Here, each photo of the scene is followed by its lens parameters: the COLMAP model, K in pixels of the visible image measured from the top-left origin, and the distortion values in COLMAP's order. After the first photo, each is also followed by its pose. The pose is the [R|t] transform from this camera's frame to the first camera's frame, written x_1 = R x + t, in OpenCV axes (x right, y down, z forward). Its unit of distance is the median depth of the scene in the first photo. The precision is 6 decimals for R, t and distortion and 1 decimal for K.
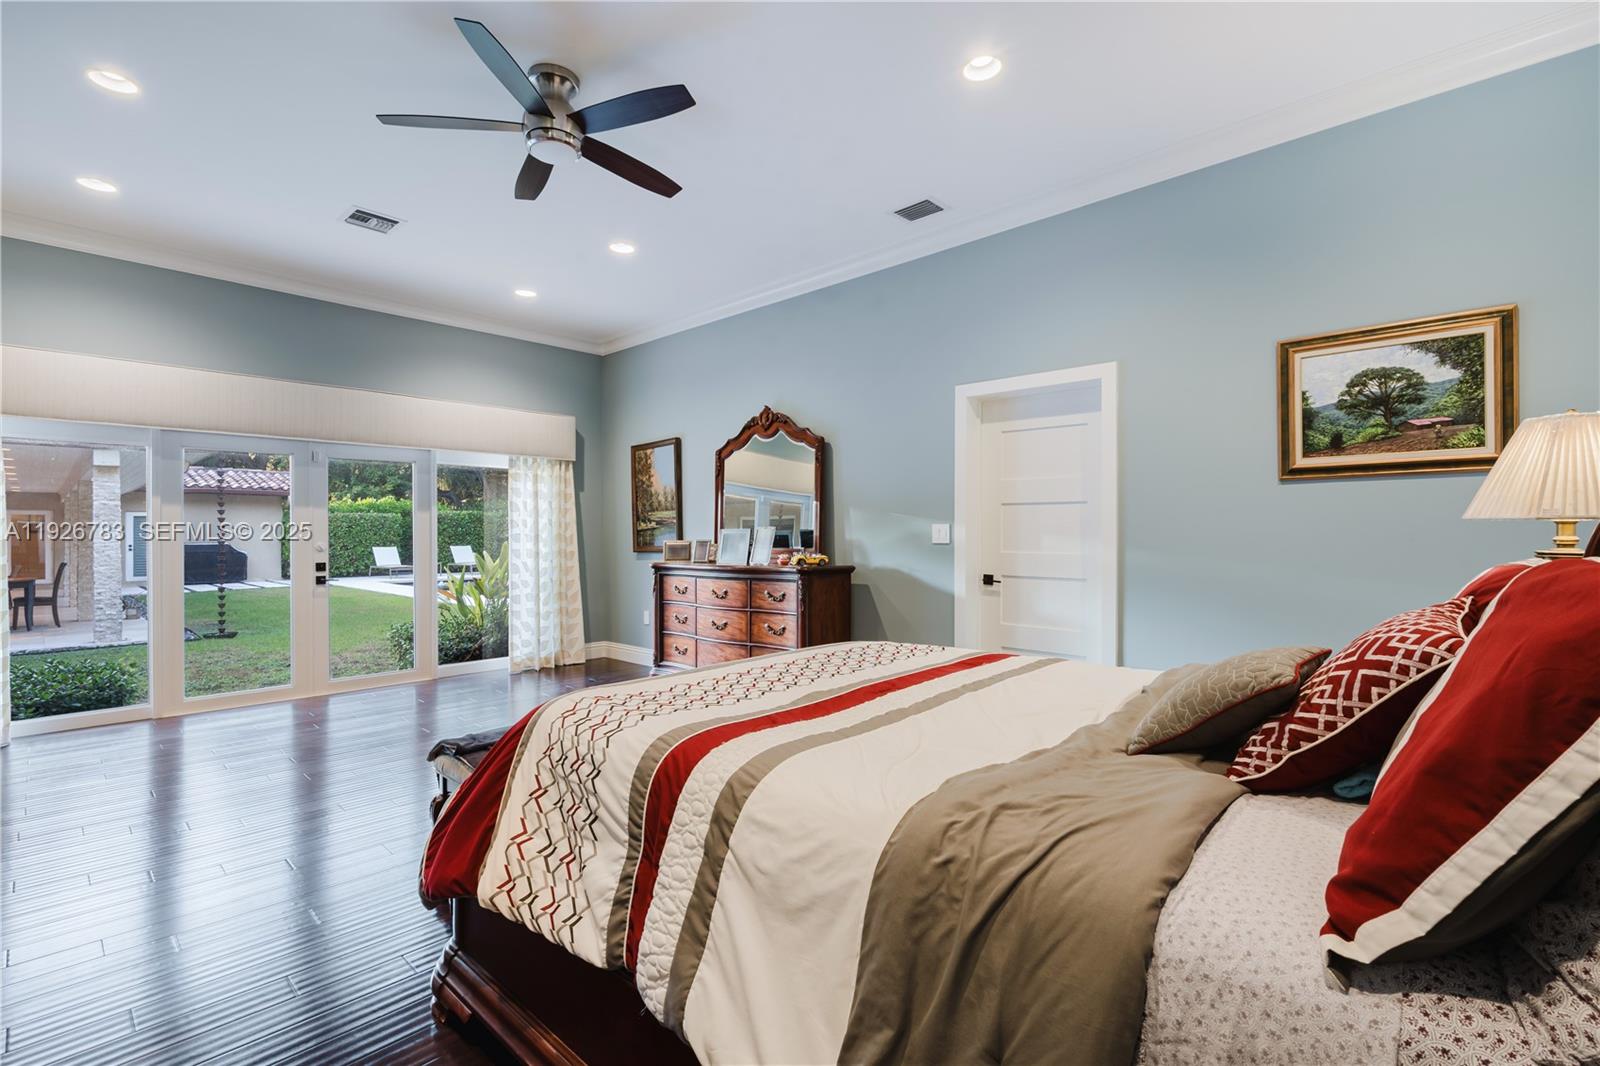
lens RADIAL K [[726.6, 0, 803.4], [0, 726.6, 535.1], [0, 0, 1]] dist [-0.006387, 0.002526]
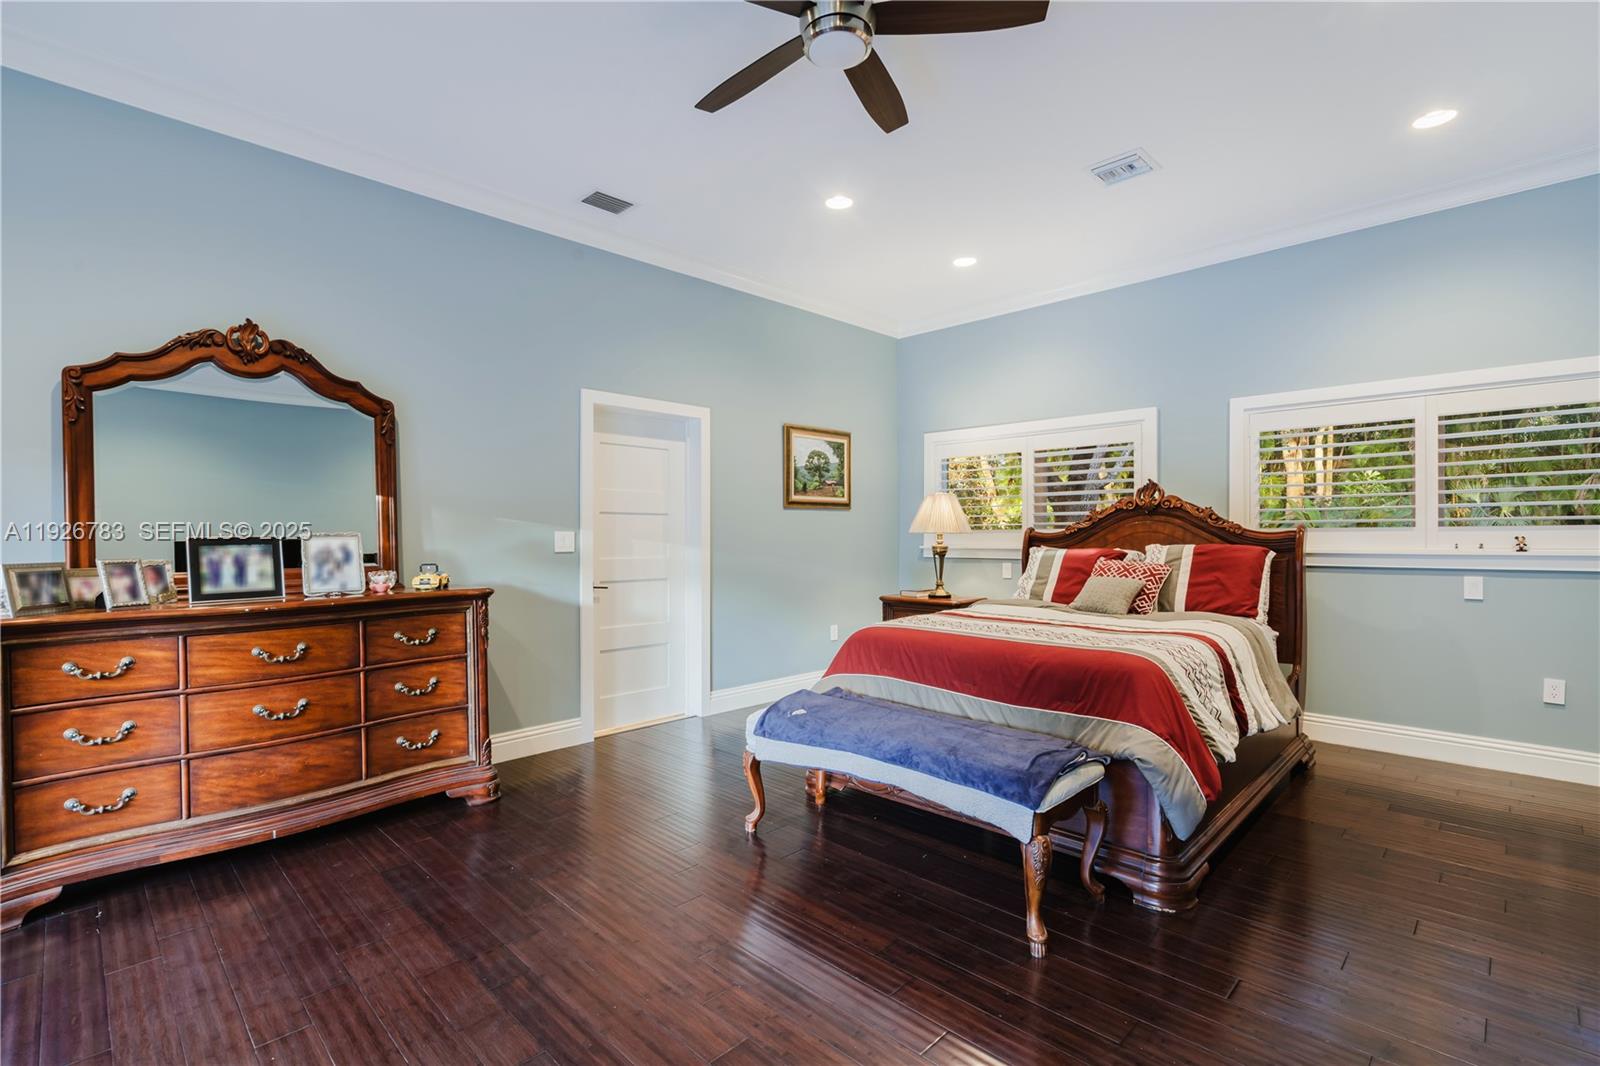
lens RADIAL K [[726.6, 0, 804.1], [0, 726.6, 535.5], [0, 0, 1]] dist [-0.006387, 0.002526]
pose [[0.033666, 0.003606, 0.999427, -0.855286], [0.008026, 0.999960, -0.003878, -0.004802], [-0.999401, 0.008152, 0.033636, 0.779188]]
